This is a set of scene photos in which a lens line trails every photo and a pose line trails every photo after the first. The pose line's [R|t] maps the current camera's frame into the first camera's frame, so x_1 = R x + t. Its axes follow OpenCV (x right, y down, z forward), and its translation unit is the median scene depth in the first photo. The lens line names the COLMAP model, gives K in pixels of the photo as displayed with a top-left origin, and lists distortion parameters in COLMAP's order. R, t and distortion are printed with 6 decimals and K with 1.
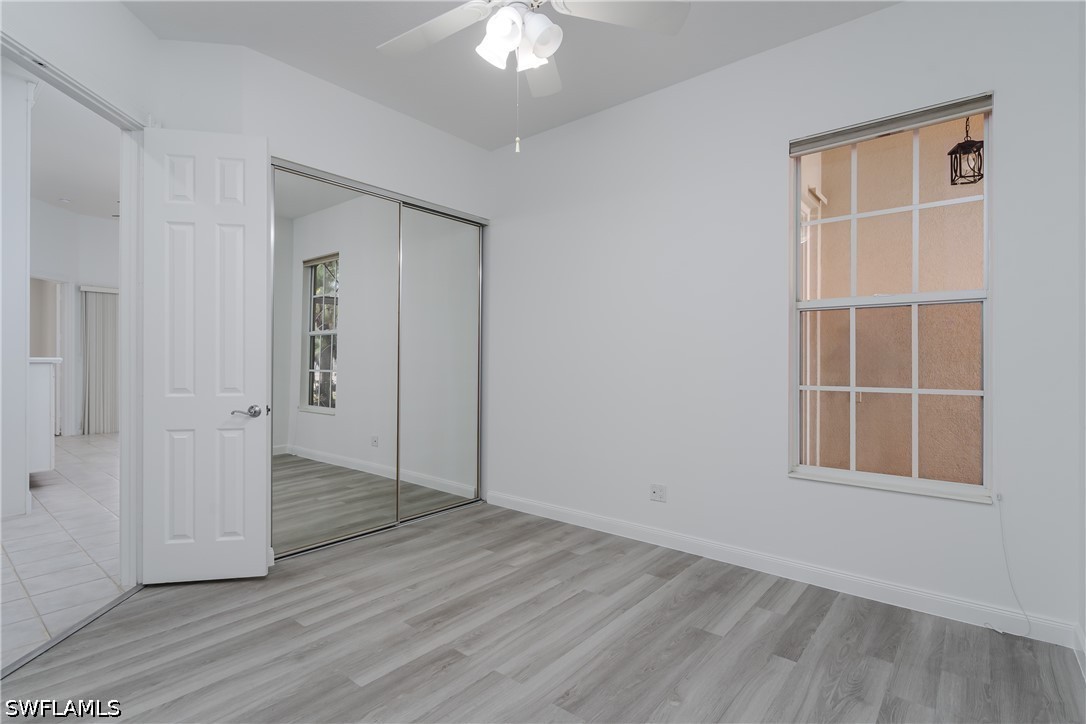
lens RADIAL K [[529.4, 0, 543.0], [0, 529.4, 362.0], [0, 0, 1]] dist [0.000372, 0.000125]
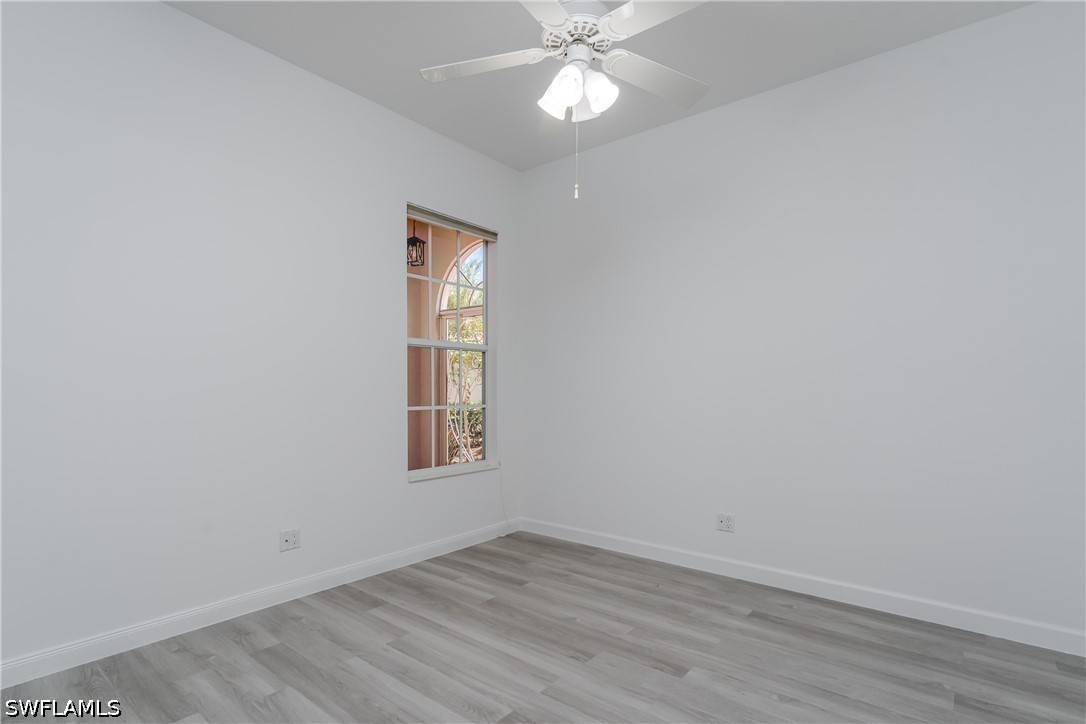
lens RADIAL K [[539.5, 0, 544.8], [0, 539.5, 391.8], [0, 0, 1]] dist [-0.001846, 0.000431]
pose [[-0.013884, -0.012219, 0.999829, -0.835823], [-0.000467, 0.999925, 0.012213, -0.007656], [-0.999904, -0.000298, -0.013889, 0.747675]]
